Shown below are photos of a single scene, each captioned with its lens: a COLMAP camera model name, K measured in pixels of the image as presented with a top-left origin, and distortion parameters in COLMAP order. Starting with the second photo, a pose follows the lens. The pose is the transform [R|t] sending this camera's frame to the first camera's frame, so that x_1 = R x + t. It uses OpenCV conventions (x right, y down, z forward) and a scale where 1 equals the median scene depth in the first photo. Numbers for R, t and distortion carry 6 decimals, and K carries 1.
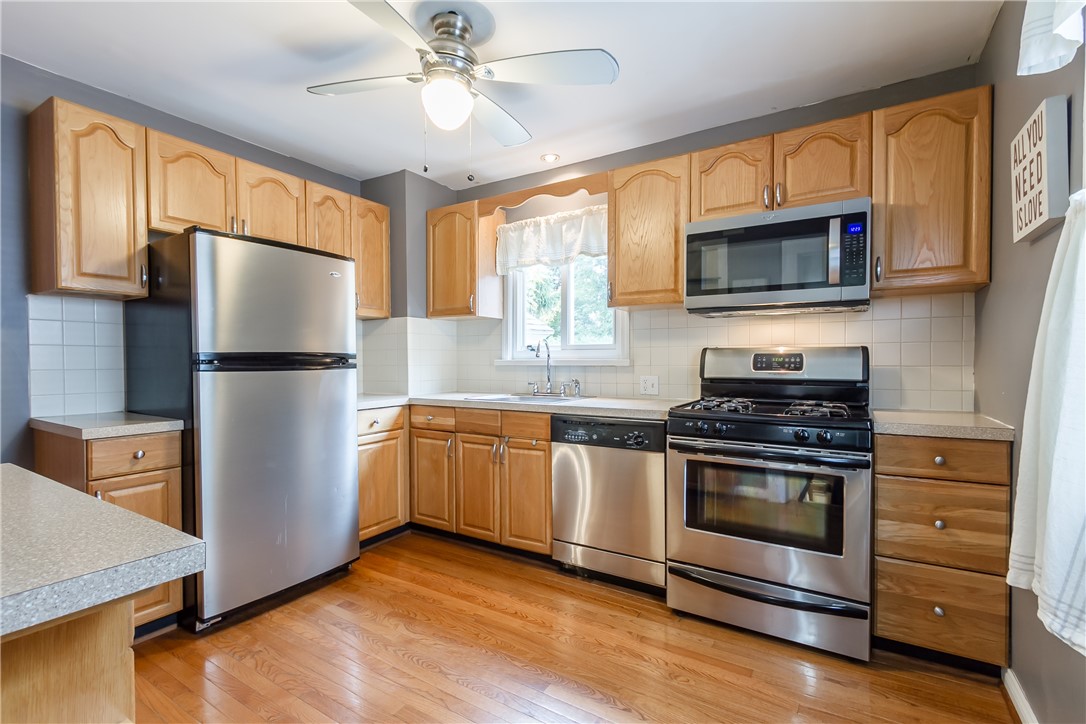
lens RADIAL K [[494.4, 0, 543.7], [0, 494.4, 361.9], [0, 0, 1]] dist [0.008192, -0.001246]
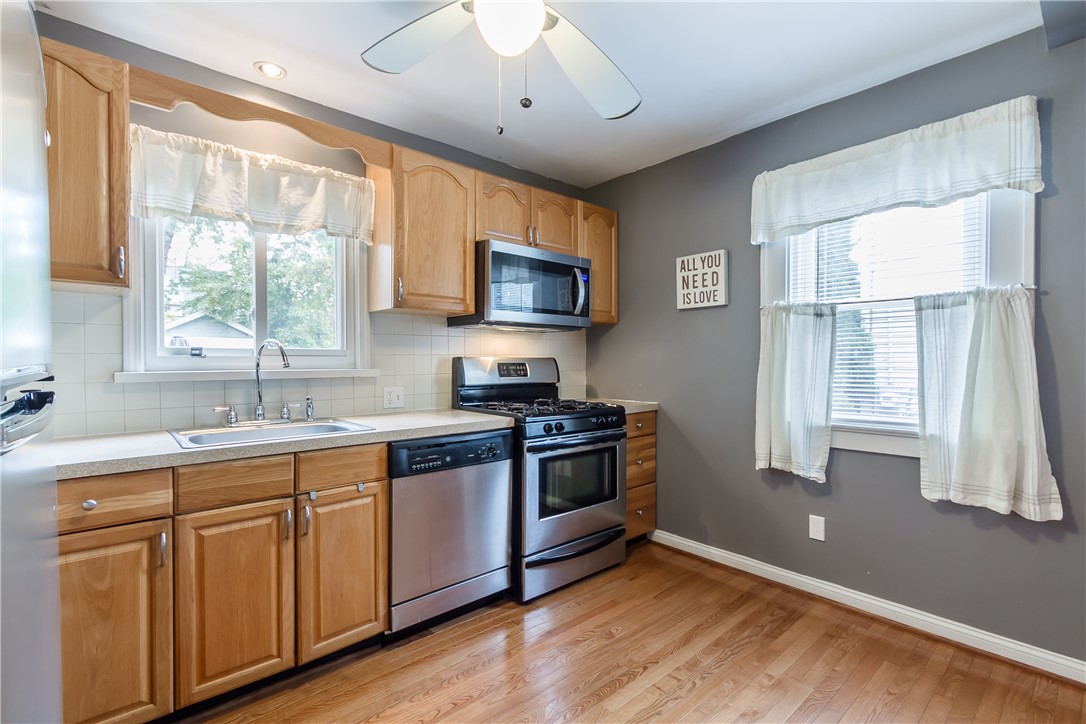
lens RADIAL K [[494.4, 0, 543.0], [0, 494.4, 364.6], [0, 0, 1]] dist [0.008192, -0.001246]
pose [[0.289058, -0.006822, 0.957287, -0.648044], [0.005458, 0.999970, 0.005478, -0.018033], [-0.957296, 0.003642, 0.289086, 0.558542]]
